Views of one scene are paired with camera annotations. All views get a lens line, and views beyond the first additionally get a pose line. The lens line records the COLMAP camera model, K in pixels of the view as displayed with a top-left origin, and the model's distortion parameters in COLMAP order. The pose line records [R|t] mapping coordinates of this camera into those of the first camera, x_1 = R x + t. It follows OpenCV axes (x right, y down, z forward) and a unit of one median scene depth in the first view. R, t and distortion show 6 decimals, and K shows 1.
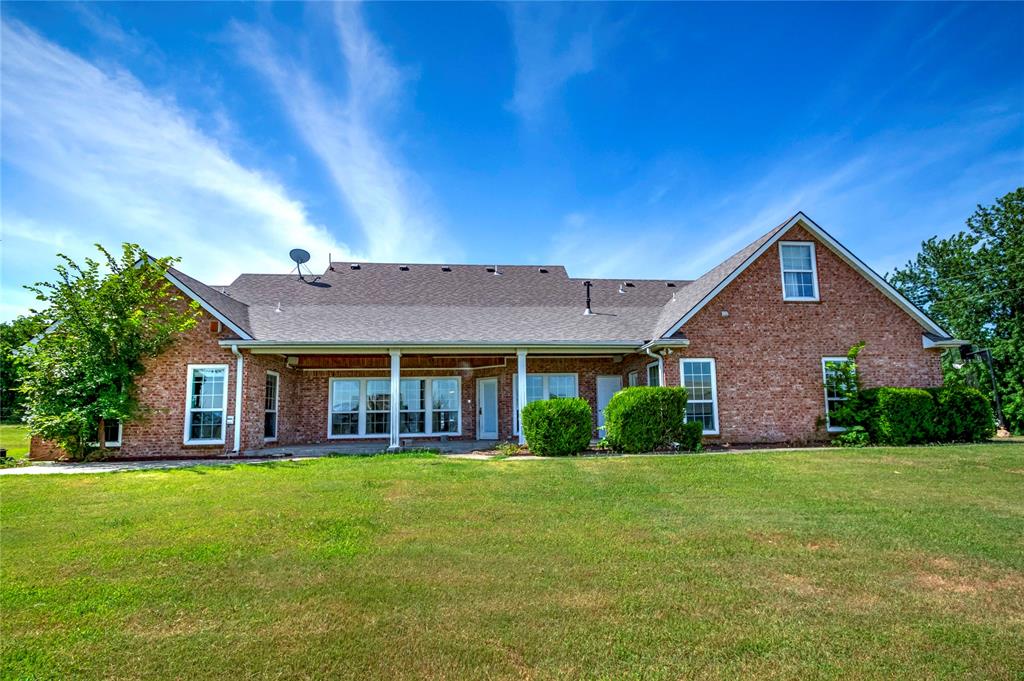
lens RADIAL K [[484.1, 0, 510.1], [0, 484.1, 368.1], [0, 0, 1]] dist [0.022091, -0.019945]
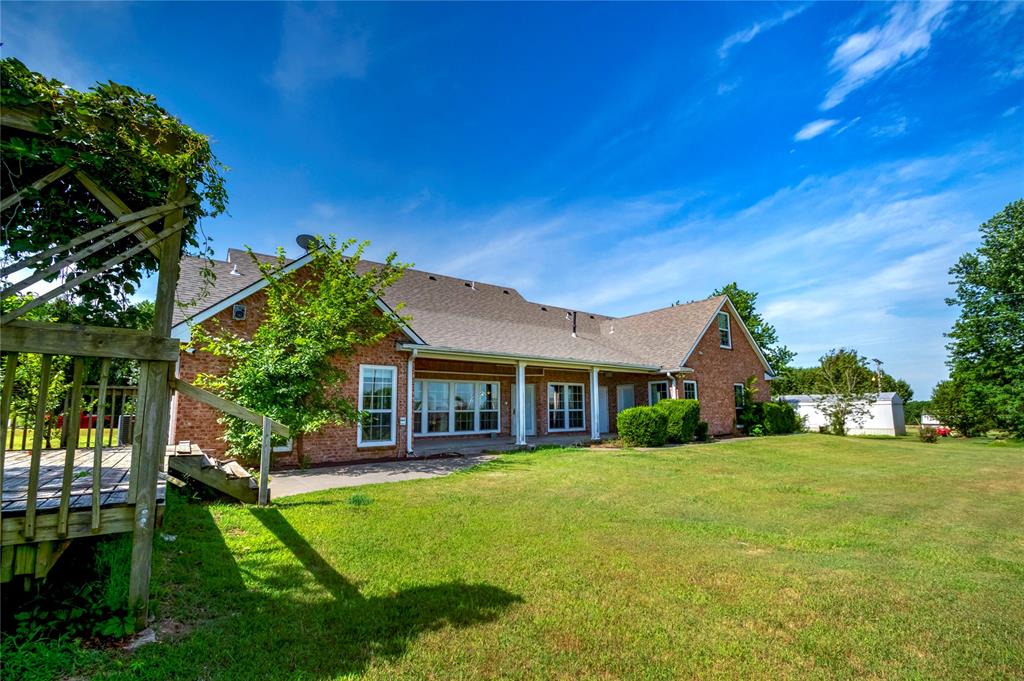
lens RADIAL K [[454.8, 0, 512.0], [0, 454.8, 340.5], [0, 0, 1]] dist [0.000221, 0.000006]
pose [[0.851710, 0.091141, 0.516026, -0.498776], [-0.066430, 0.995593, -0.066199, -0.008007], [-0.519785, 0.022103, 0.854011, 0.034662]]
